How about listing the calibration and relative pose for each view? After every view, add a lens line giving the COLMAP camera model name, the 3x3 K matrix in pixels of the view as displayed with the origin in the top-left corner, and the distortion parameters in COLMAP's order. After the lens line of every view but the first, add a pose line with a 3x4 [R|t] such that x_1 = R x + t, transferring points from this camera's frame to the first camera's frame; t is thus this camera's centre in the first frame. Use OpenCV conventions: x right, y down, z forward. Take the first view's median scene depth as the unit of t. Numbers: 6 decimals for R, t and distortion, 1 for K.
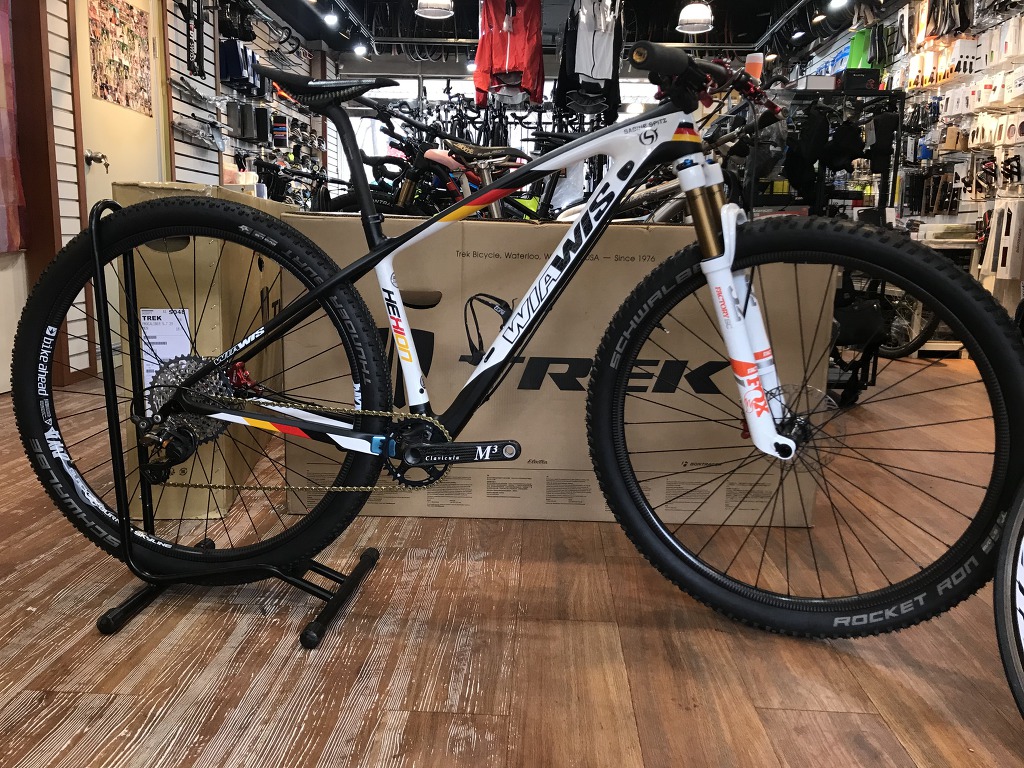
lens RADIAL K [[840.9, 0, 512.0], [0, 840.9, 384.0], [0, 0, 1]] dist [-0.000526, -0.013204]
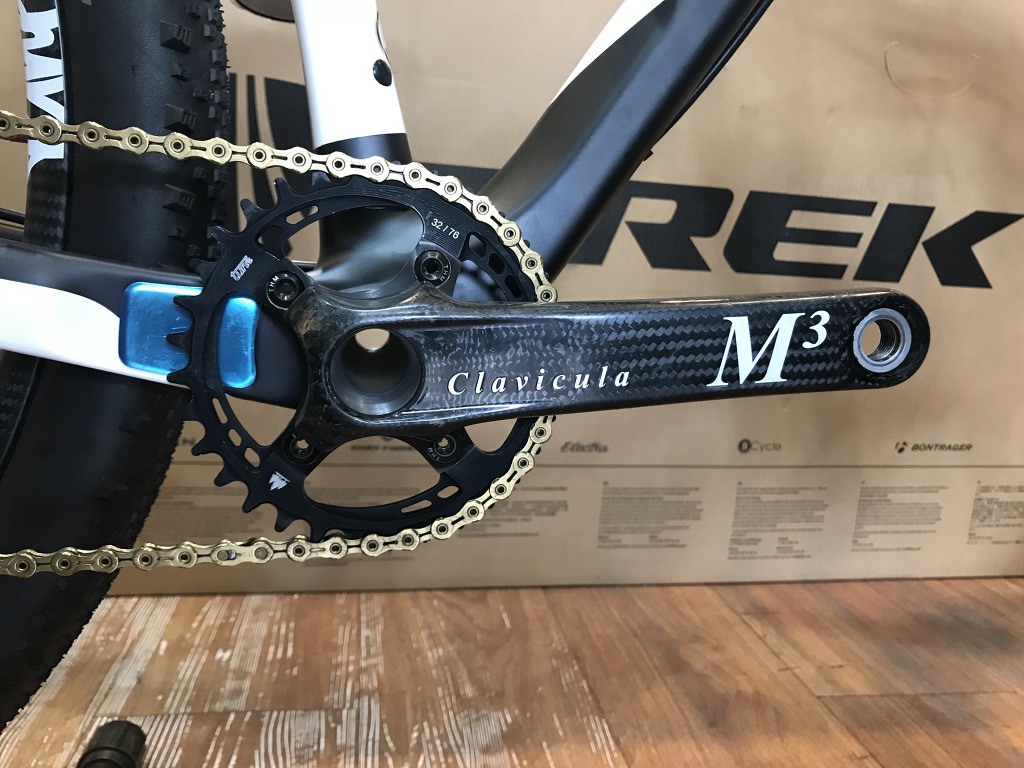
lens RADIAL K [[840.9, 0, 512.0], [0, 840.9, 384.0], [0, 0, 1]] dist [-0.000526, -0.013204]
pose [[0.975423, 0.006583, 0.220242, -0.124798], [-0.003712, 0.999903, -0.013448, 0.089685], [-0.220309, 0.012300, 0.975352, 0.806165]]
